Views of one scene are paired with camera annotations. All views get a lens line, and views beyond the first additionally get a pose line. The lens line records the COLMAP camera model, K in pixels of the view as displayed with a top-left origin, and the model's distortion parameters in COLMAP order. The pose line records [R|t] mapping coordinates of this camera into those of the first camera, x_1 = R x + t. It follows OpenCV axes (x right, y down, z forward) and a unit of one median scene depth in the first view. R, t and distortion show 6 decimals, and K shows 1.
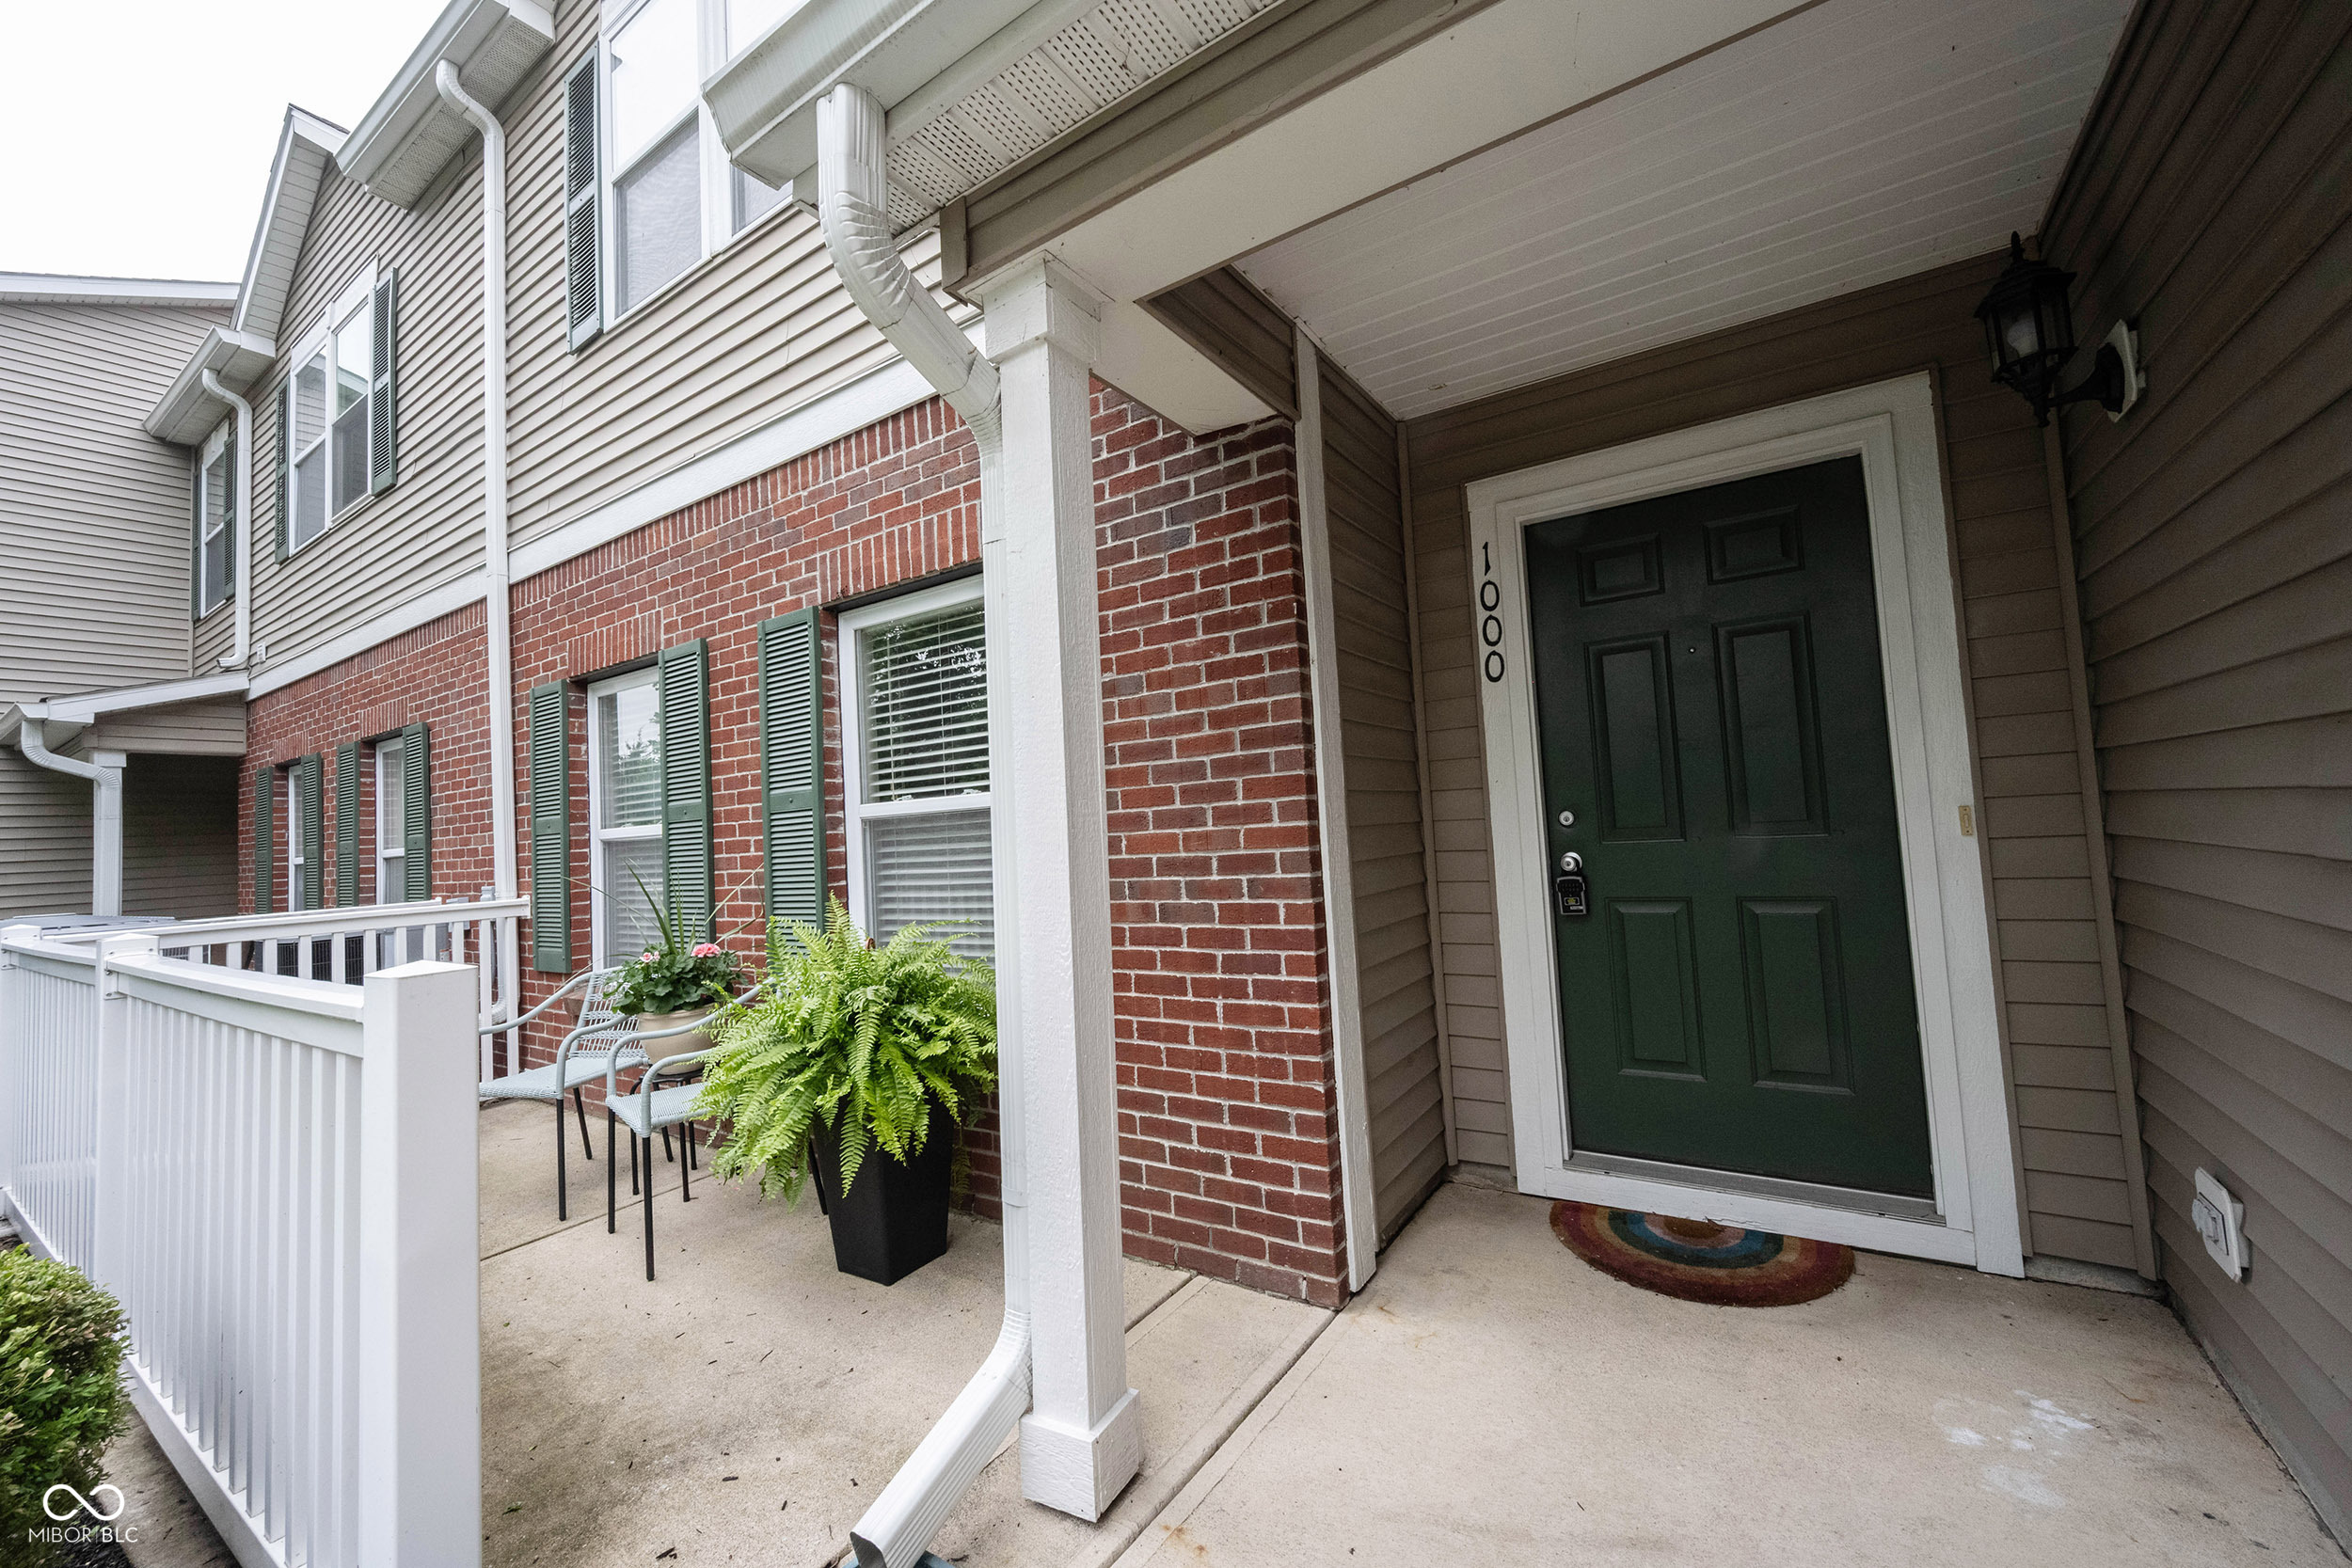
lens RADIAL K [[936.4, 0, 1159.2], [0, 936.4, 785.4], [0, 0, 1]] dist [0.000791, -0.000221]
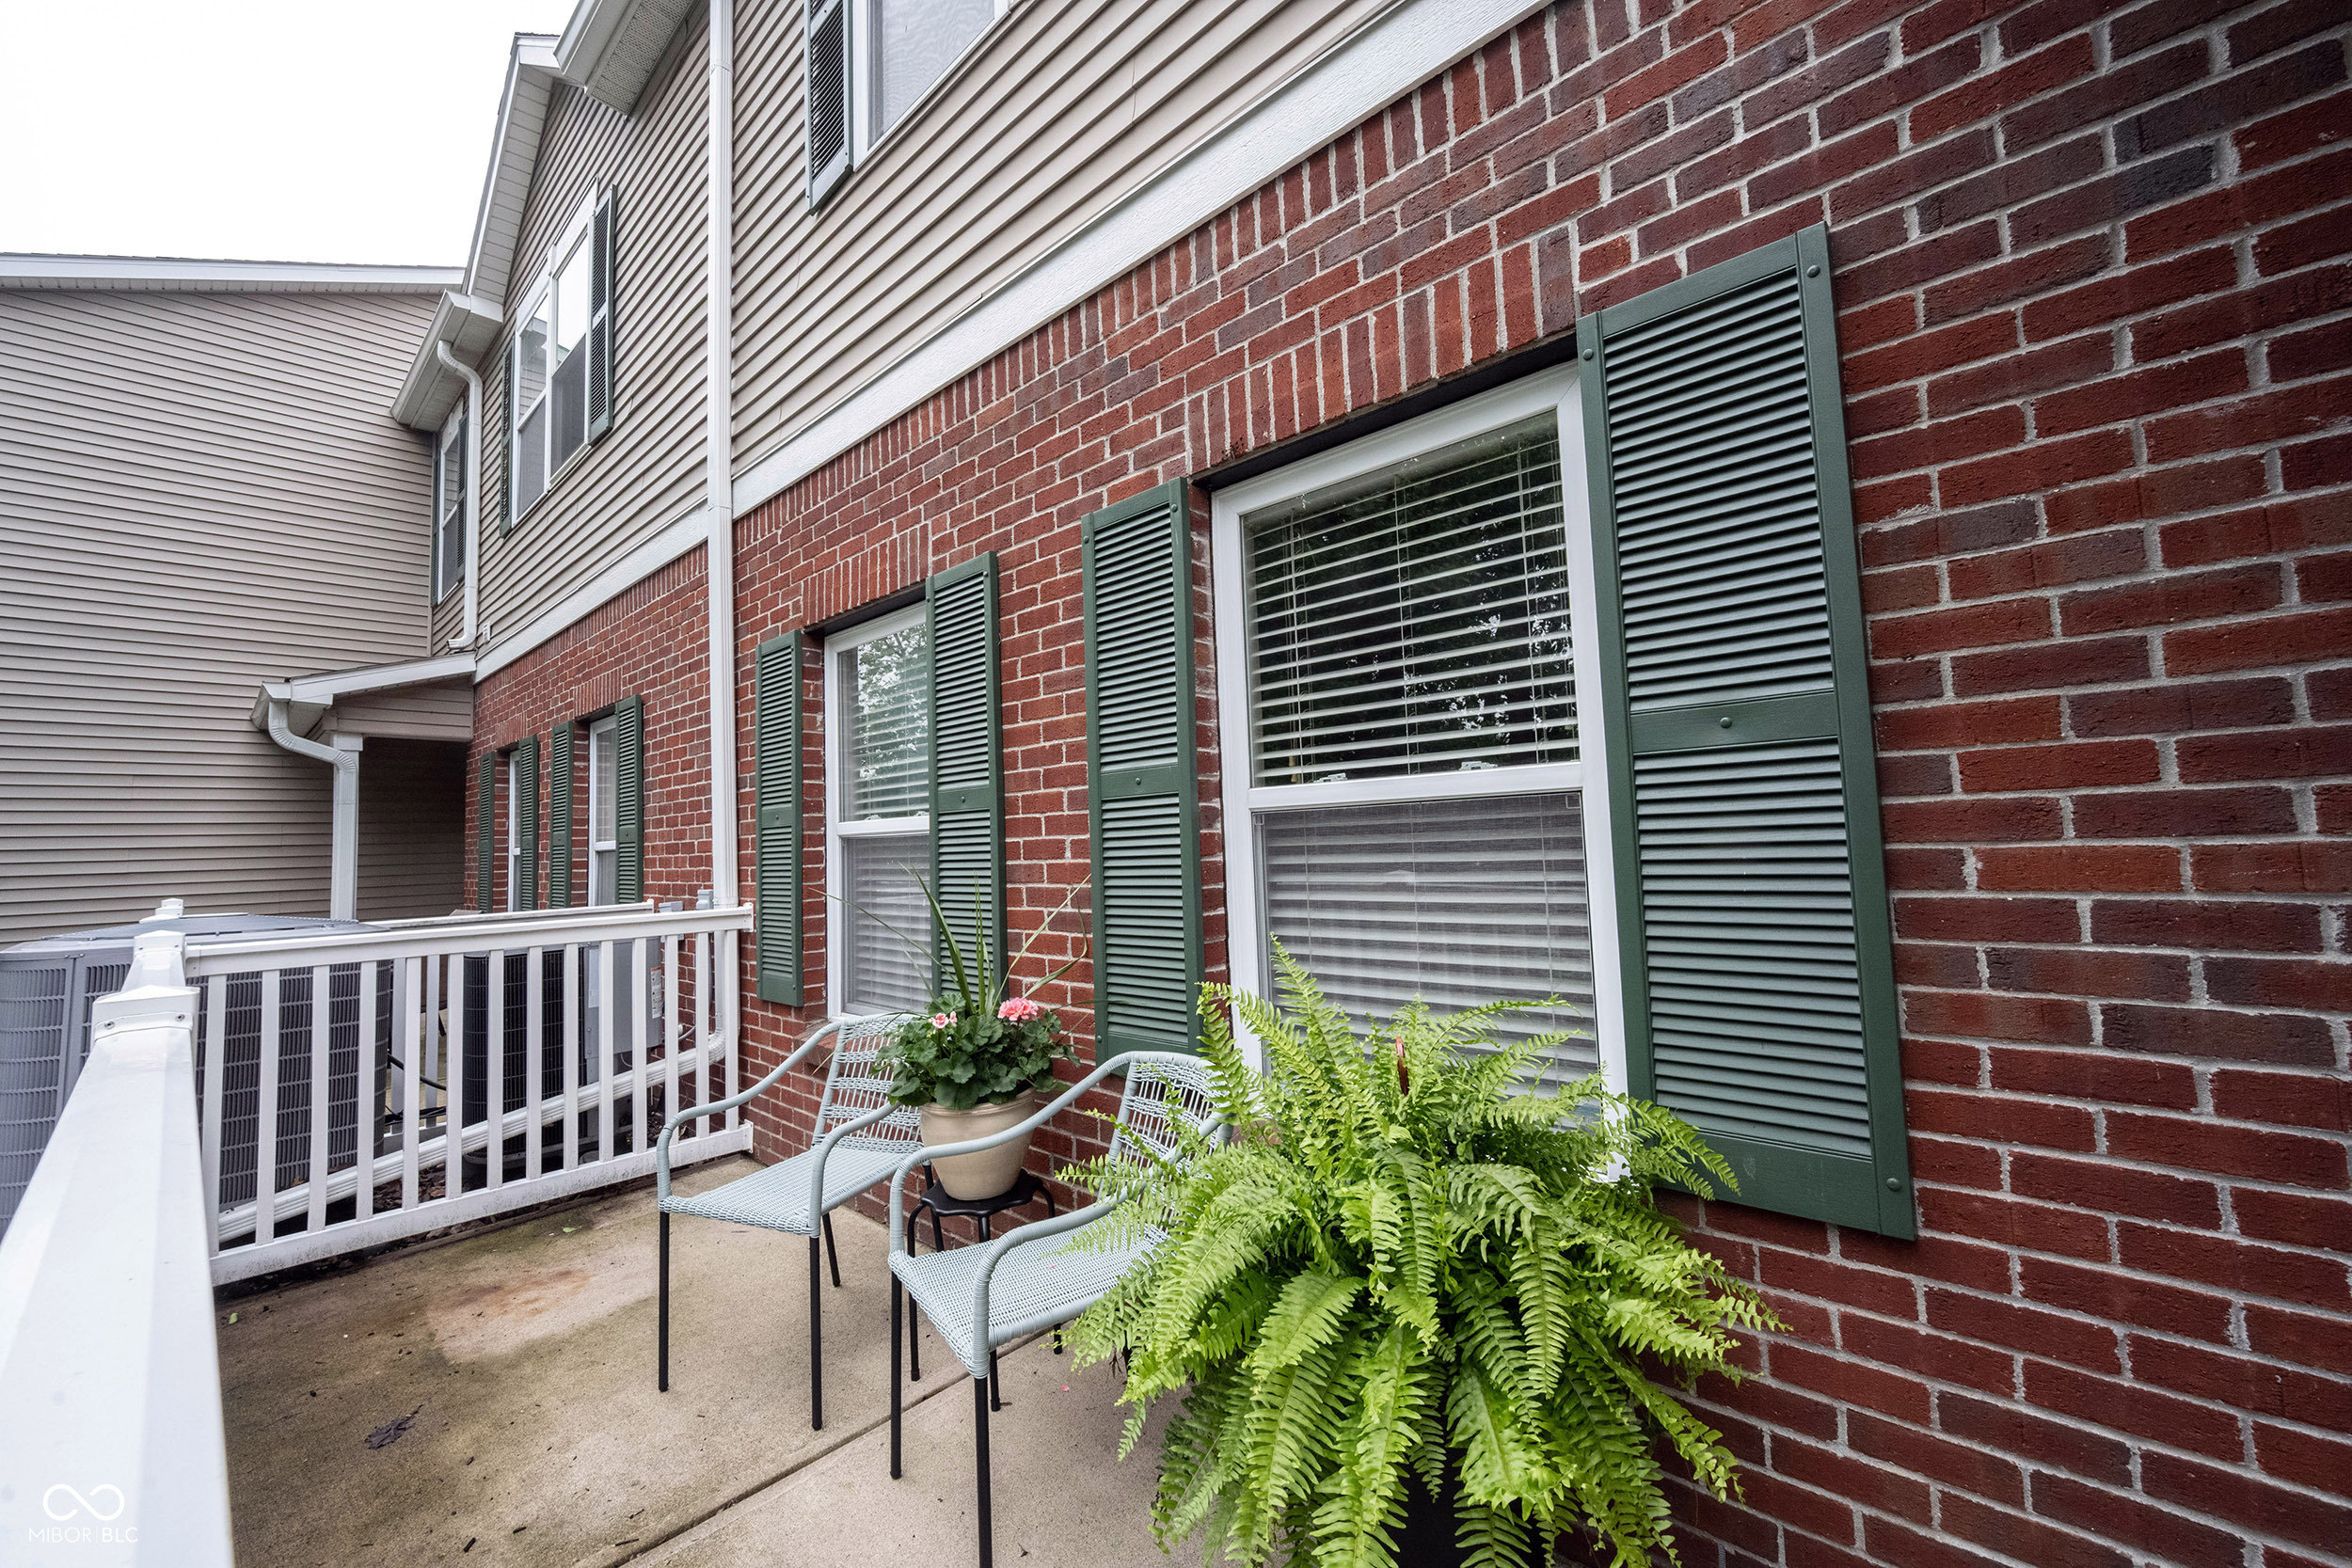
lens RADIAL K [[936.4, 0, 1161.0], [0, 936.4, 793.5], [0, 0, 1]] dist [0.000791, -0.000221]
pose [[0.987290, 0.013242, -0.158378, -0.247040], [-0.012884, 0.999912, 0.003290, 0.019900], [0.158407, -0.001207, 0.987373, 0.324181]]
